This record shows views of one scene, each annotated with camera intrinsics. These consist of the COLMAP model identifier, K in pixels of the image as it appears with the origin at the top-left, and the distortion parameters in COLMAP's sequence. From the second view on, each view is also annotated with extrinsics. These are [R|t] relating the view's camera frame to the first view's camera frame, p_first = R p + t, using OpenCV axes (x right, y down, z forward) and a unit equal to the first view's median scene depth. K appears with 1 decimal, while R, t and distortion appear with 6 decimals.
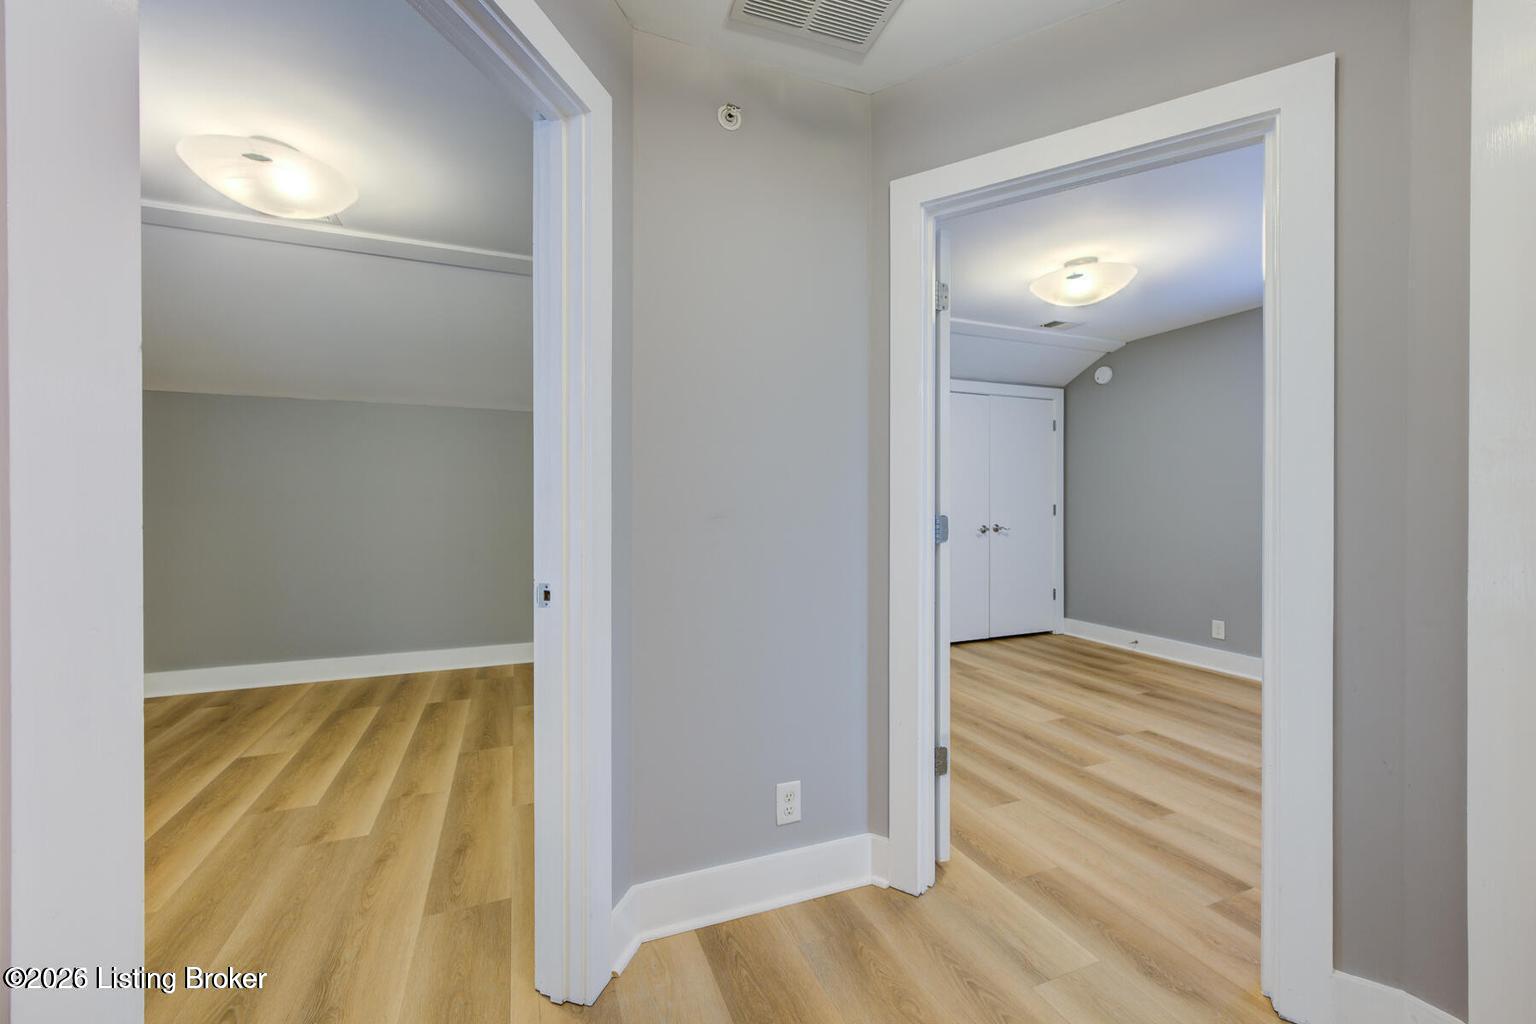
lens RADIAL K [[612.4, 0, 768.0], [0, 612.4, 512.0], [0, 0, 1]] dist [-0.000944, 0.000460]
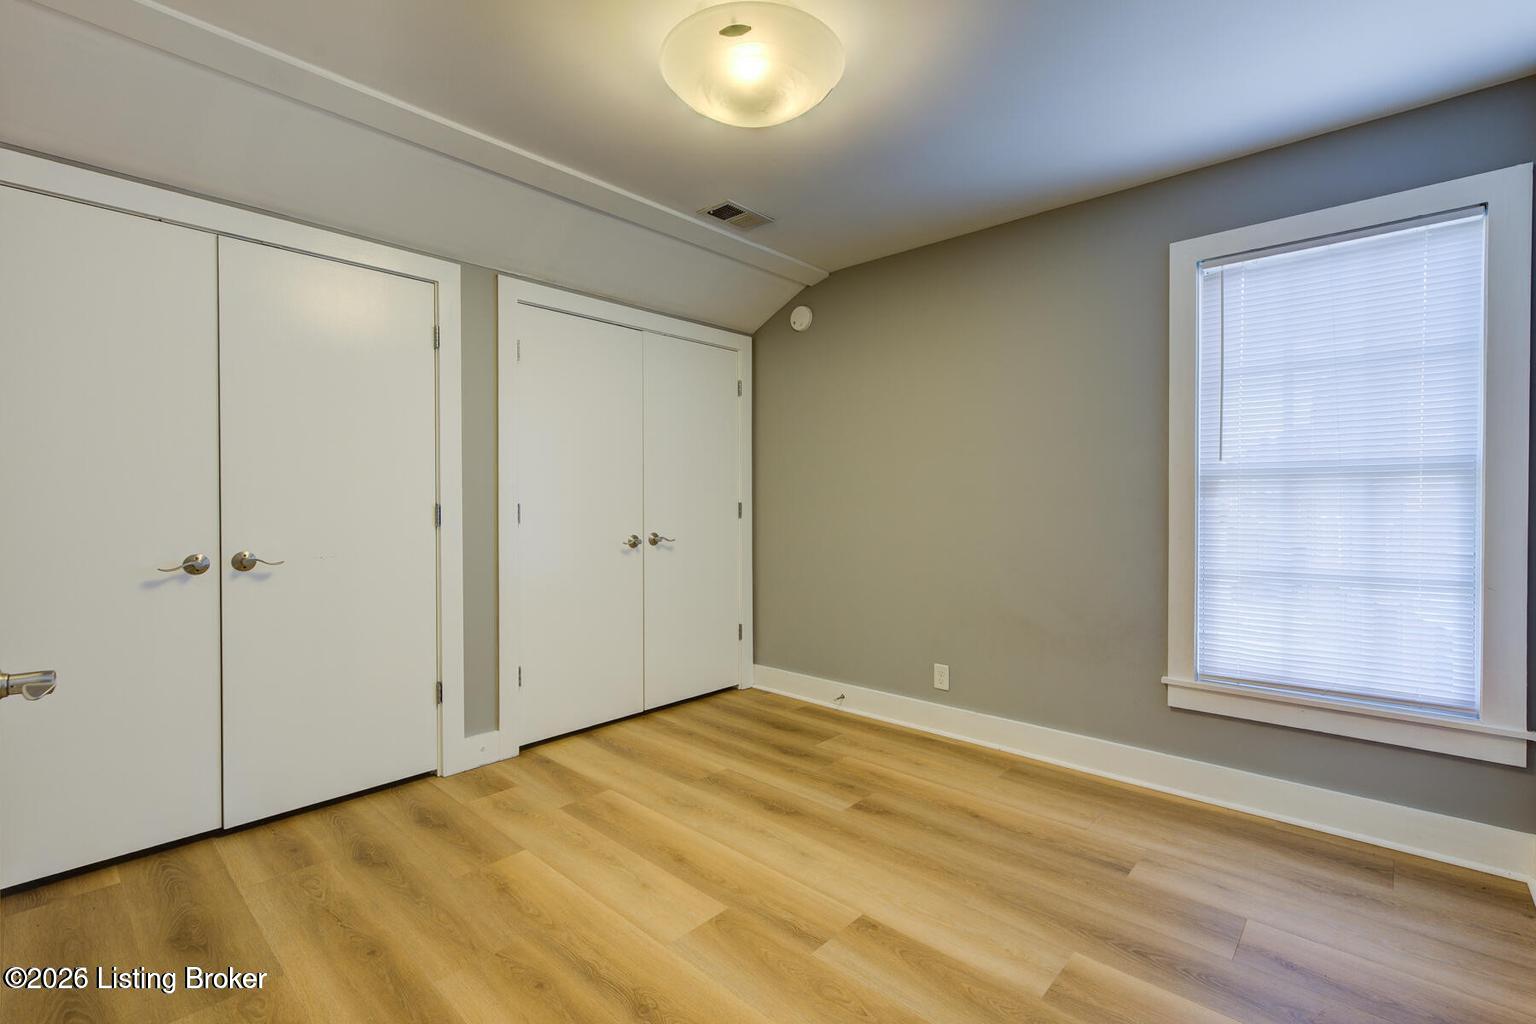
lens RADIAL K [[678.2, 0, 768.0], [0, 678.2, 512.0], [0, 0, 1]] dist [0.000025, -0.000126]
pose [[0.906670, -0.001550, 0.421837, 0.202209], [0.002222, 0.999997, -0.001103, -0.000929], [-0.421834, 0.001937, 0.906671, 0.340806]]
